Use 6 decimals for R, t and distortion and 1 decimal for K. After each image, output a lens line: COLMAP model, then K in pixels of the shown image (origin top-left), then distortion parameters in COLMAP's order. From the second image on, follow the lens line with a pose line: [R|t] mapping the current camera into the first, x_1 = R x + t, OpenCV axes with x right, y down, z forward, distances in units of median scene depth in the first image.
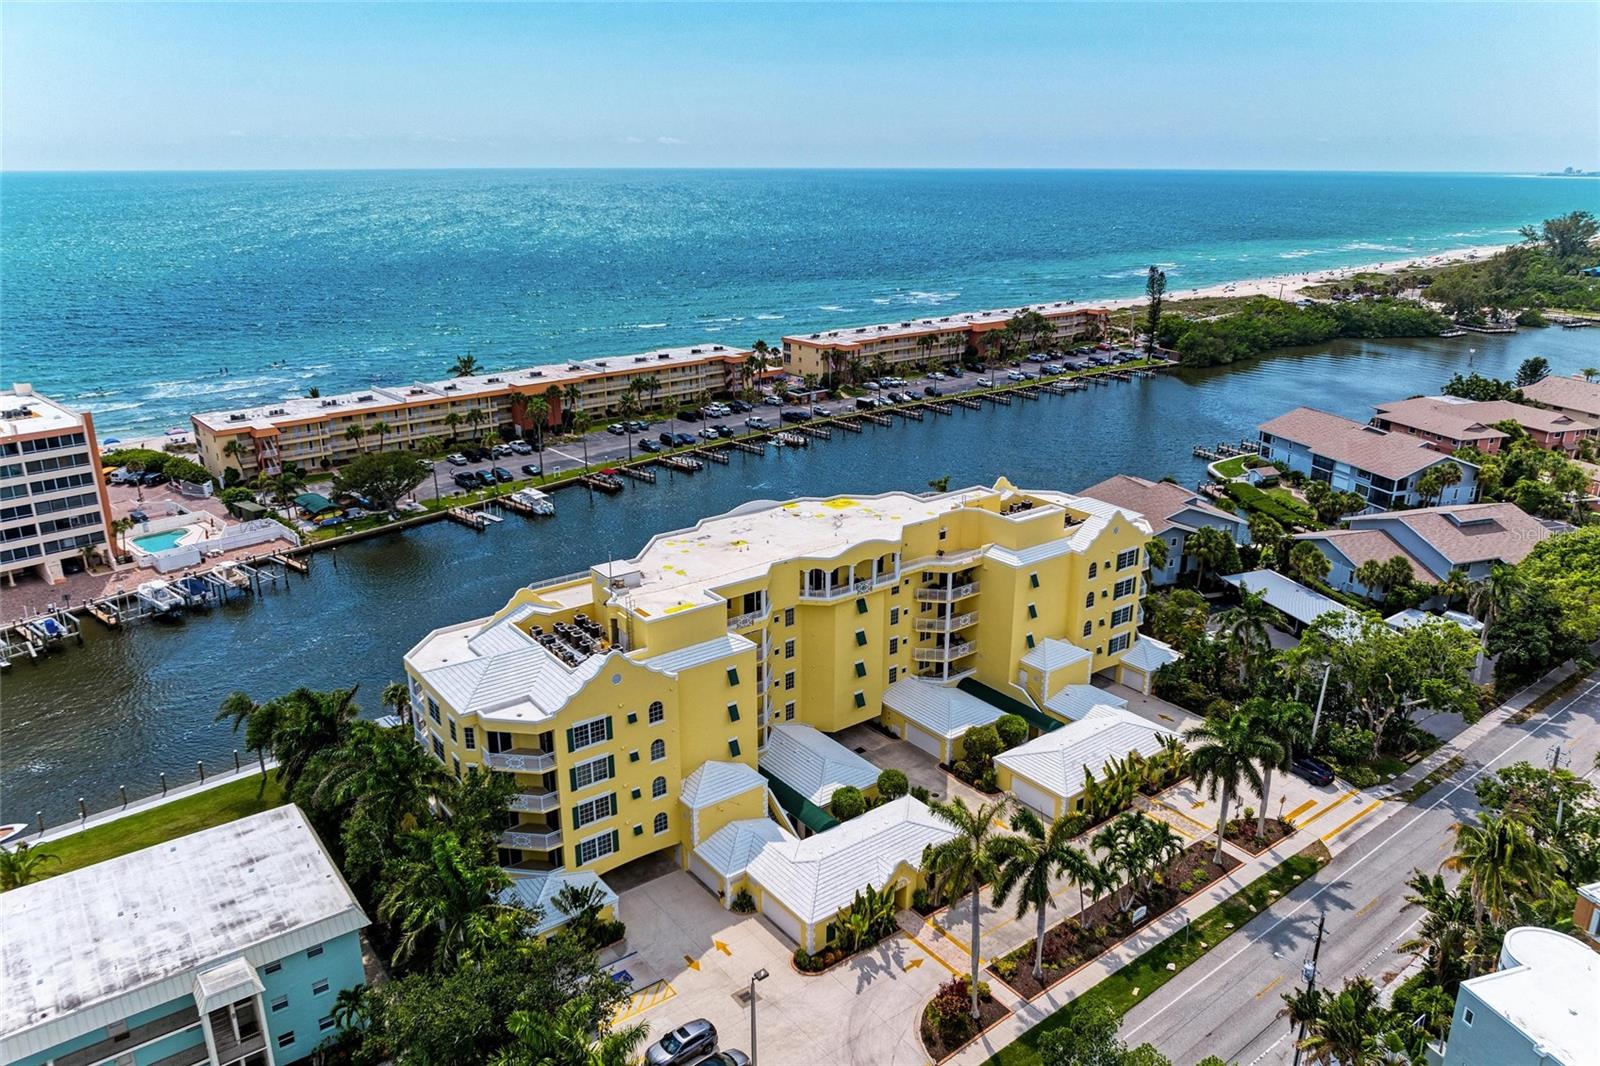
lens RADIAL K [[1110.3, 0, 818.3], [0, 1110.3, 526.7], [0, 0, 1]] dist [-0.019919, 0.000312]
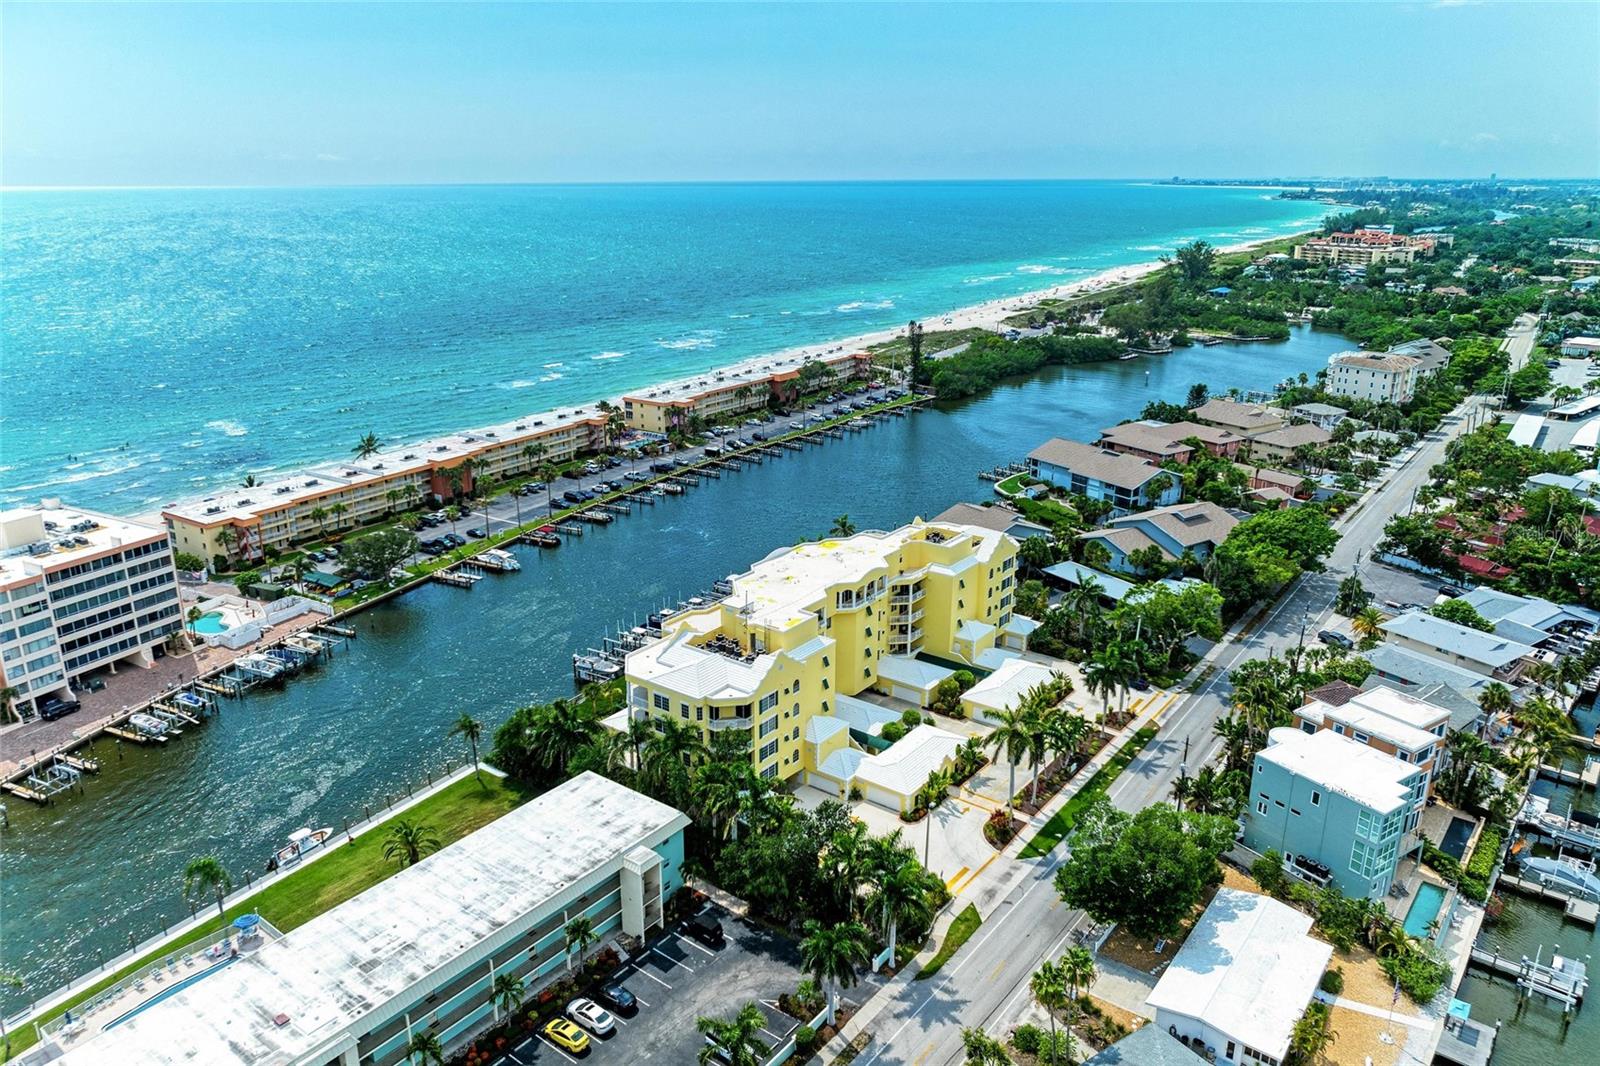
lens RADIAL K [[1110.3, 0, 818.3], [0, 1110.3, 526.7], [0, 0, 1]] dist [-0.019919, 0.000312]
pose [[0.962211, -0.084552, 0.258847, -0.295919], [0.087473, 0.996167, 0.000236, -0.036882], [-0.257874, 0.022415, 0.965918, -0.339521]]
